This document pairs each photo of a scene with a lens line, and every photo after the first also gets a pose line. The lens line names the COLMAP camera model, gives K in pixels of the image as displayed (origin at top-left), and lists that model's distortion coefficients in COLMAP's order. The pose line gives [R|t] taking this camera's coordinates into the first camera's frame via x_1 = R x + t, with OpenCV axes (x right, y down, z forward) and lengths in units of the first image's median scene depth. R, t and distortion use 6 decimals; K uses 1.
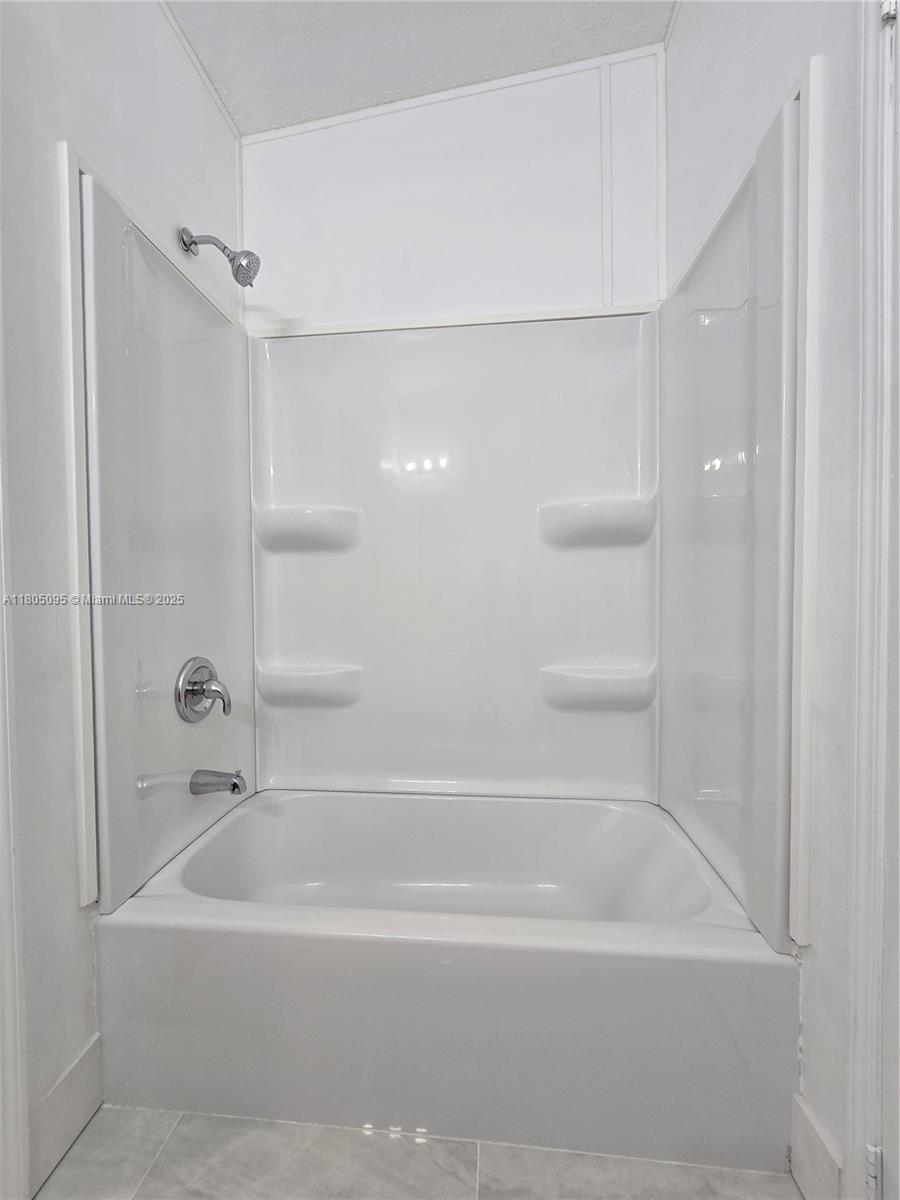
lens RADIAL K [[491.2, 0, 450.0], [0, 491.2, 601.1], [0, 0, 1]] dist [0.003139, 0.000072]
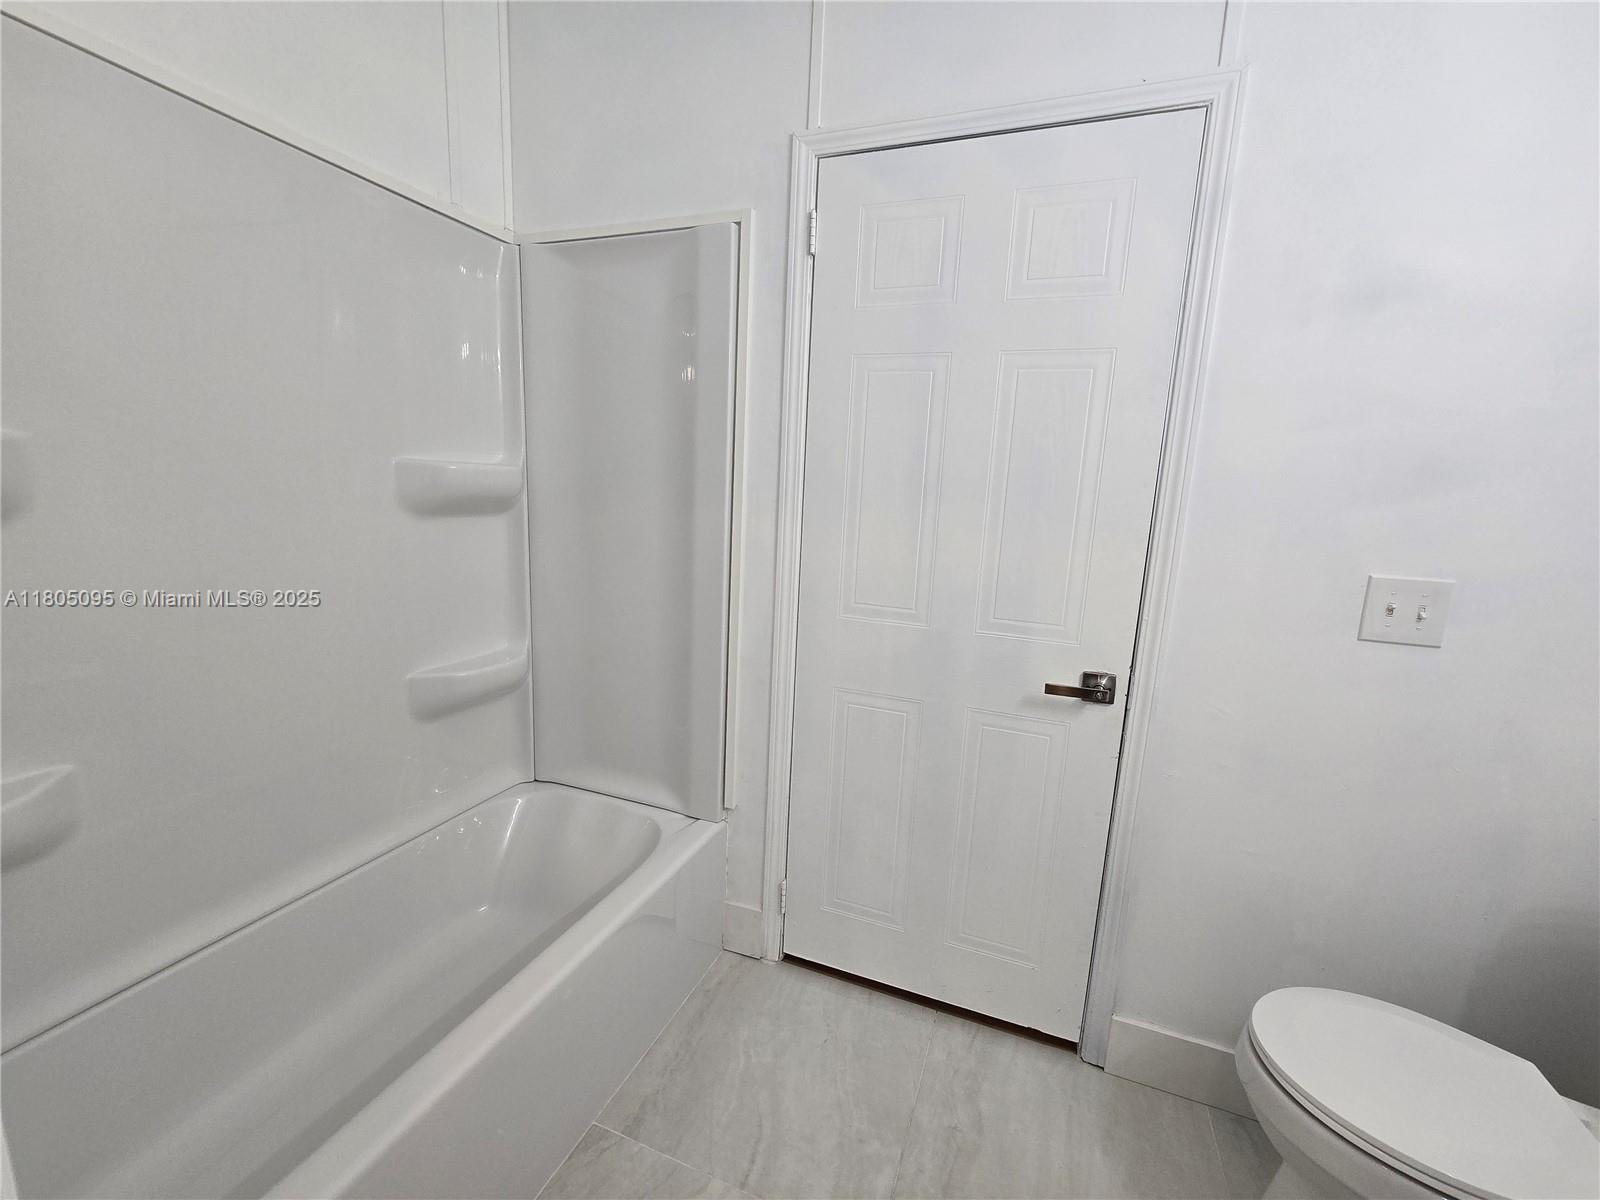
lens RADIAL K [[654.9, 0, 801.0], [0, 654.9, 601.2], [0, 0, 1]] dist [0.003139, 0.000072]
pose [[0.291896, -0.137705, 0.946485, -0.598033], [-0.024040, 0.988212, 0.151190, -0.150122], [-0.956148, -0.066885, 0.285145, 0.139079]]
